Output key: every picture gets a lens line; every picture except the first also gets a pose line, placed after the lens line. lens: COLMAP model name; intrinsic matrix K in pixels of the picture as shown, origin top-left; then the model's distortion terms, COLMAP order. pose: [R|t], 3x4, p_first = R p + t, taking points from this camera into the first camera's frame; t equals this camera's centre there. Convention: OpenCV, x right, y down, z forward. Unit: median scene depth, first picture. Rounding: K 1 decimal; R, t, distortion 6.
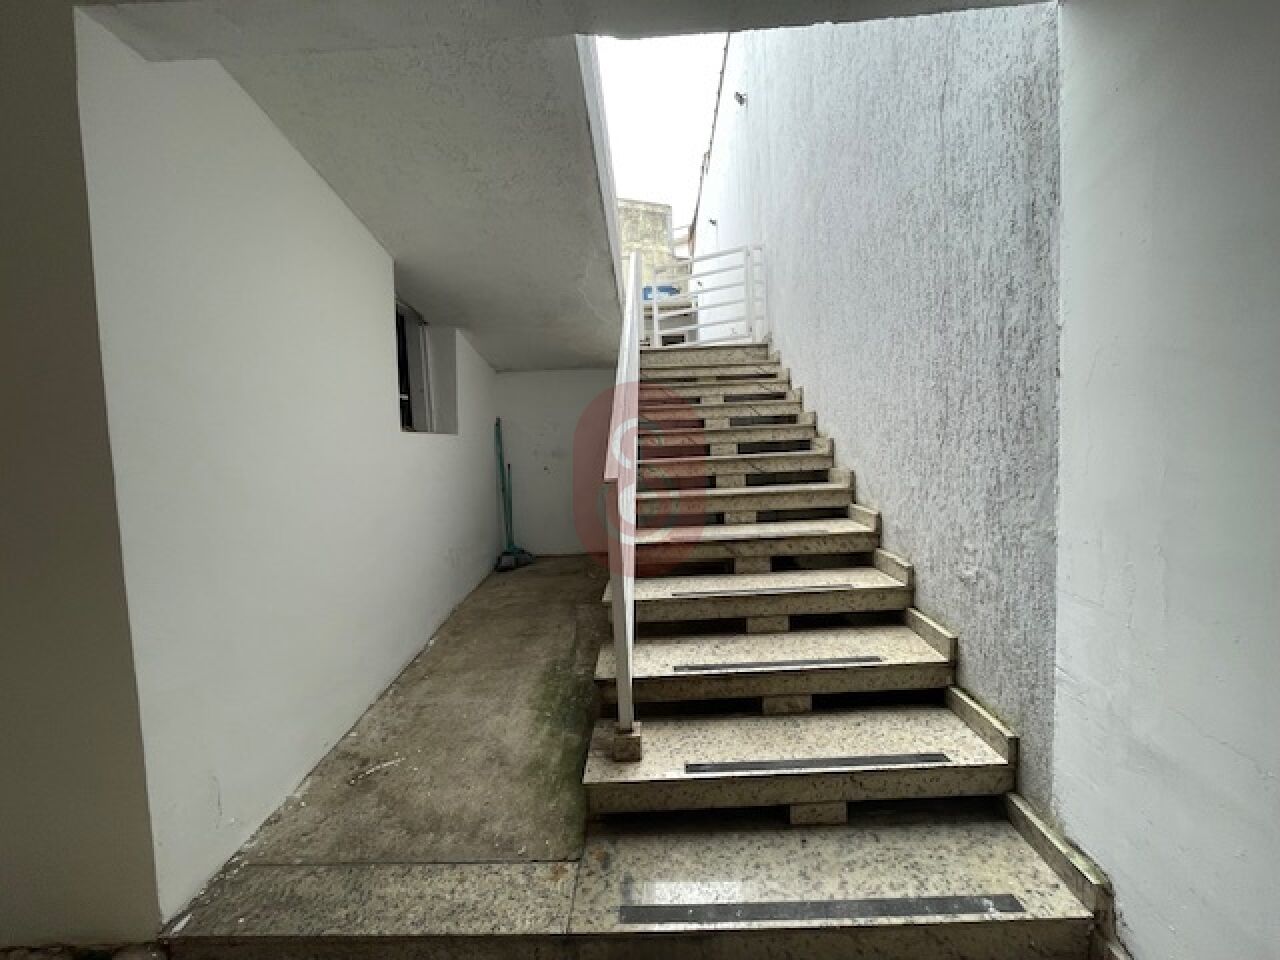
lens RADIAL K [[494.6, 0, 639.9], [0, 494.6, 470.4], [0, 0, 1]] dist [-0.006170, 0.000057]
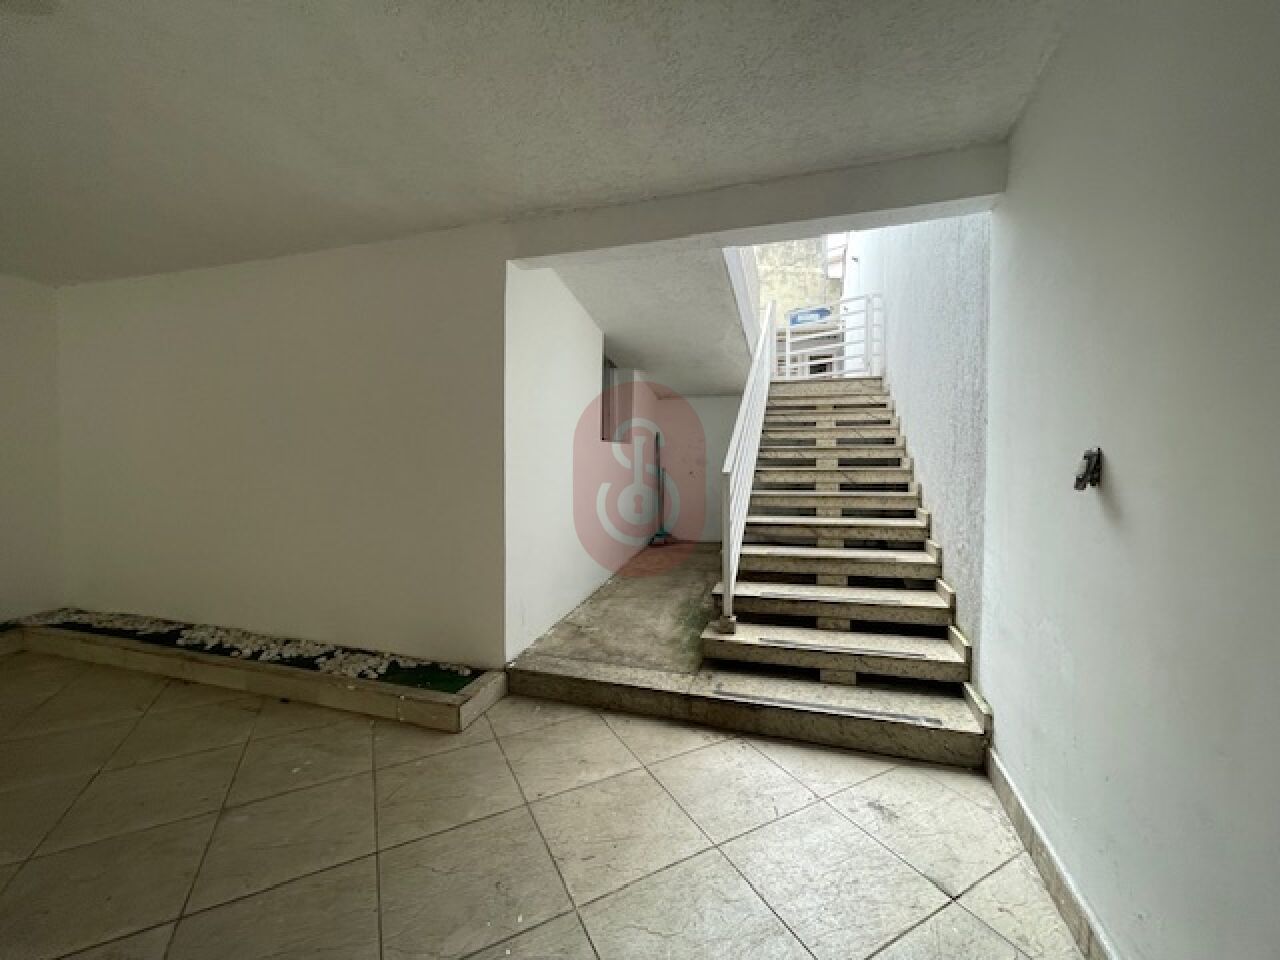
lens RADIAL K [[520.4, 0, 641.4], [0, 520.4, 476.0], [0, 0, 1]] dist [-0.002892, -0.000075]
pose [[0.958052, 0.053481, -0.281562, 0.131580], [-0.058924, 0.998203, -0.010893, 0.050976], [0.280473, 0.027027, 0.959481, -0.652910]]
